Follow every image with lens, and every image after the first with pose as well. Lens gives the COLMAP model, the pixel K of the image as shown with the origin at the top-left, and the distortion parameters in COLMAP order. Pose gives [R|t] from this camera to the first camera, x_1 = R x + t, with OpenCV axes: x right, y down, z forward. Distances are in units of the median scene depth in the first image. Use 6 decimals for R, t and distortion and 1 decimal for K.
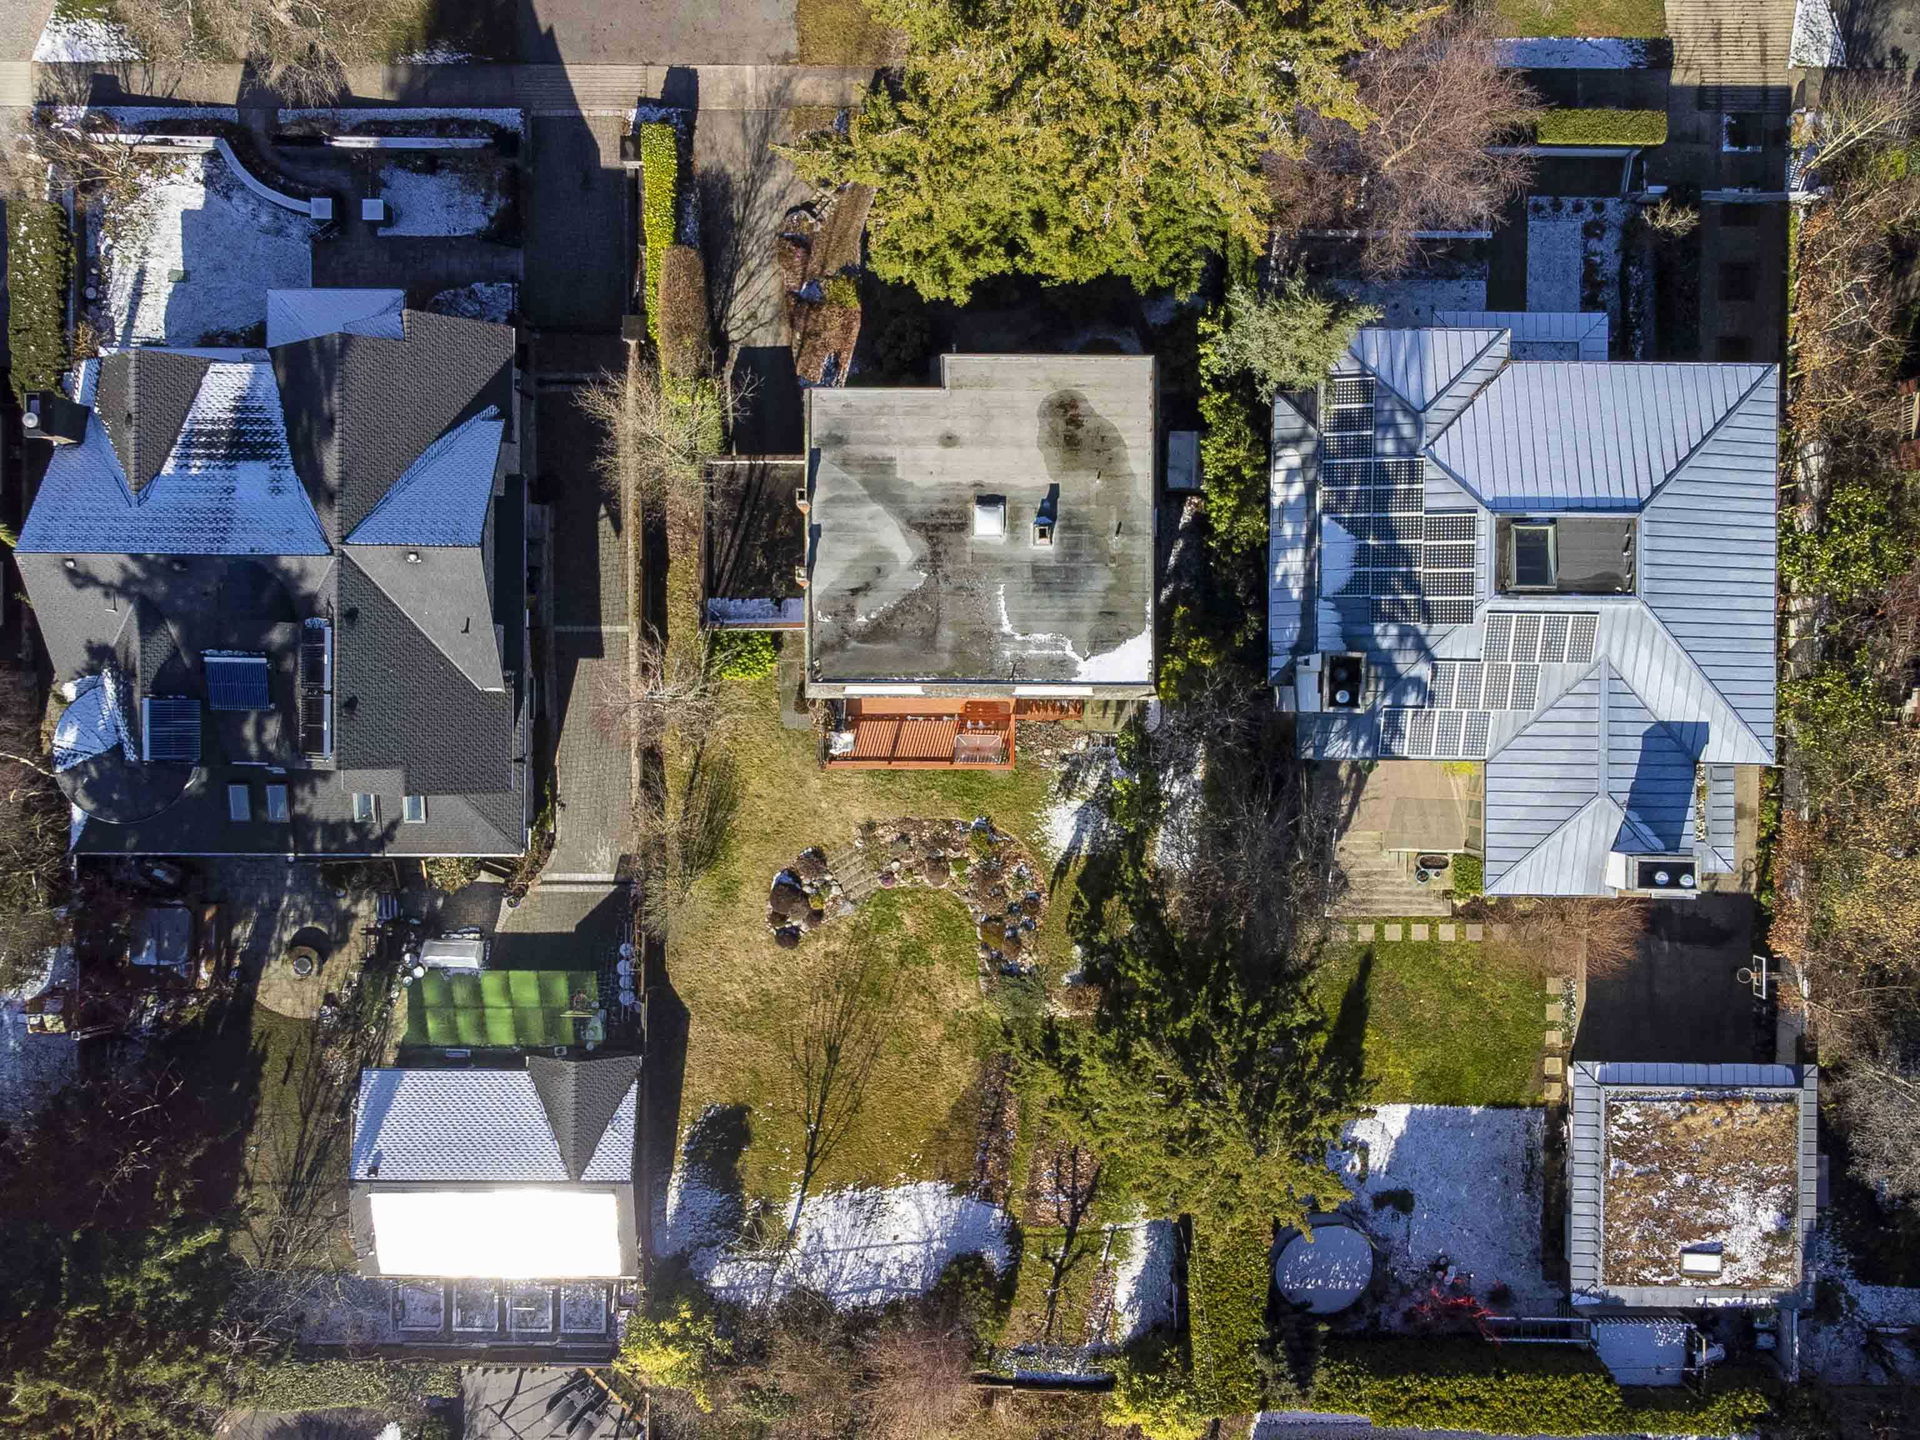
lens RADIAL K [[1890.4, 0, 962.5], [0, 1890.4, 734.1], [0, 0, 1]] dist [0.040943, 0.000000]
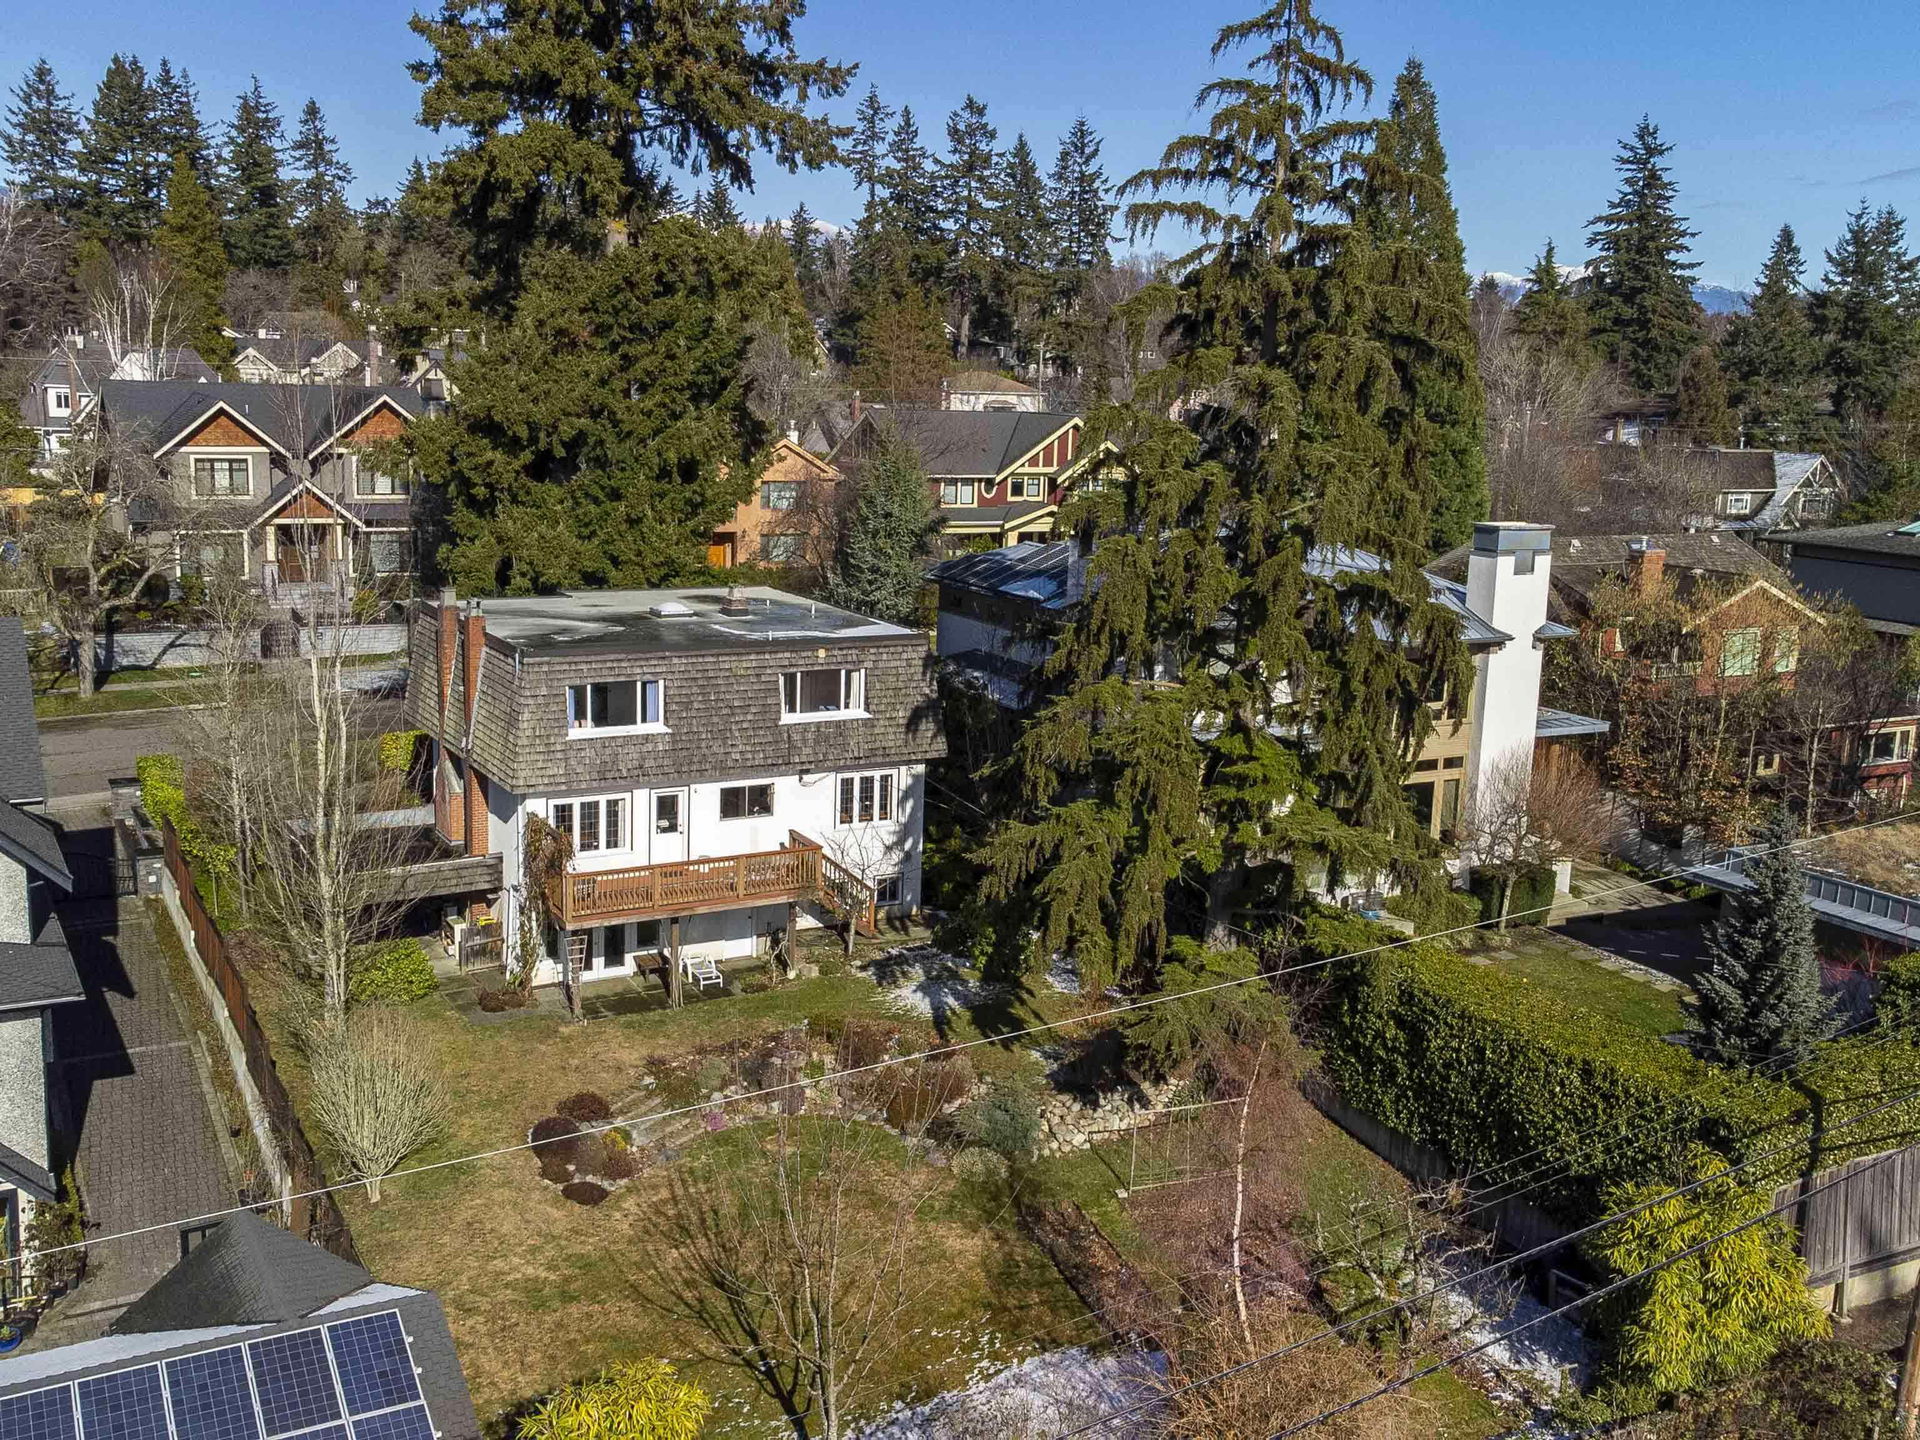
lens RADIAL K [[1890.4, 0, 972.0], [0, 1890.4, 722.3], [0, 0, 1]] dist [0.040943, 0.000000]
pose [[0.863978, -0.058063, 0.500171, -0.261077], [0.500890, 0.200684, -0.841923, 0.600174], [-0.051491, 0.977934, 0.202469, 0.754219]]
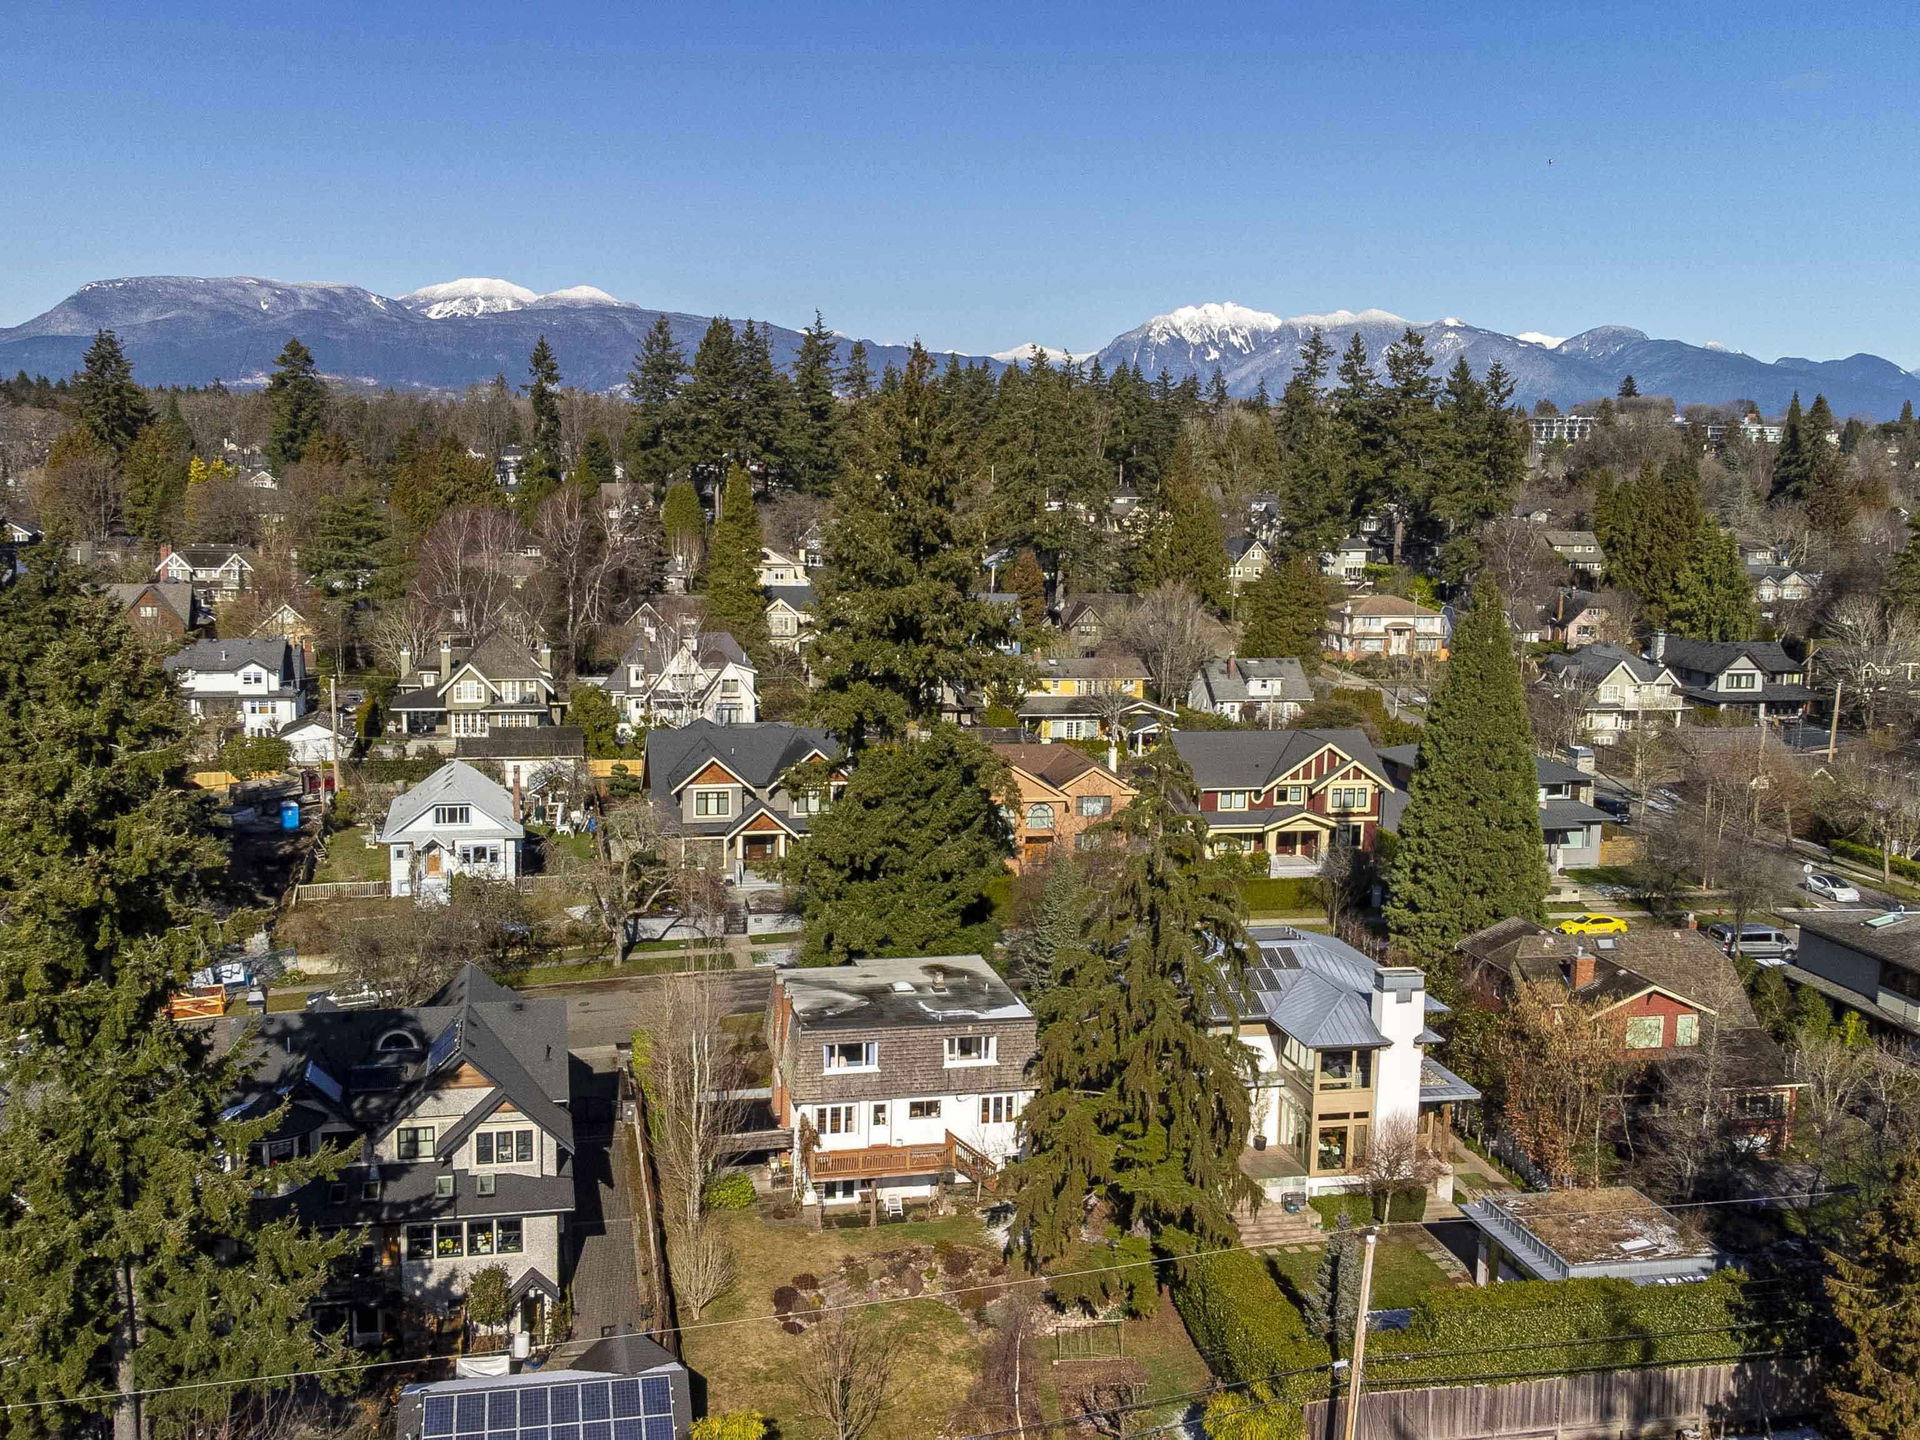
lens RADIAL K [[1890.4, 0, 947.5], [0, 1890.4, 693.4], [0, 0, 1]] dist [0.040943, 0.000000]
pose [[0.974013, -0.002891, 0.226475, -0.253760], [0.224028, 0.159434, -0.961453, 1.137242], [-0.033328, 0.987204, 0.155939, 0.462428]]
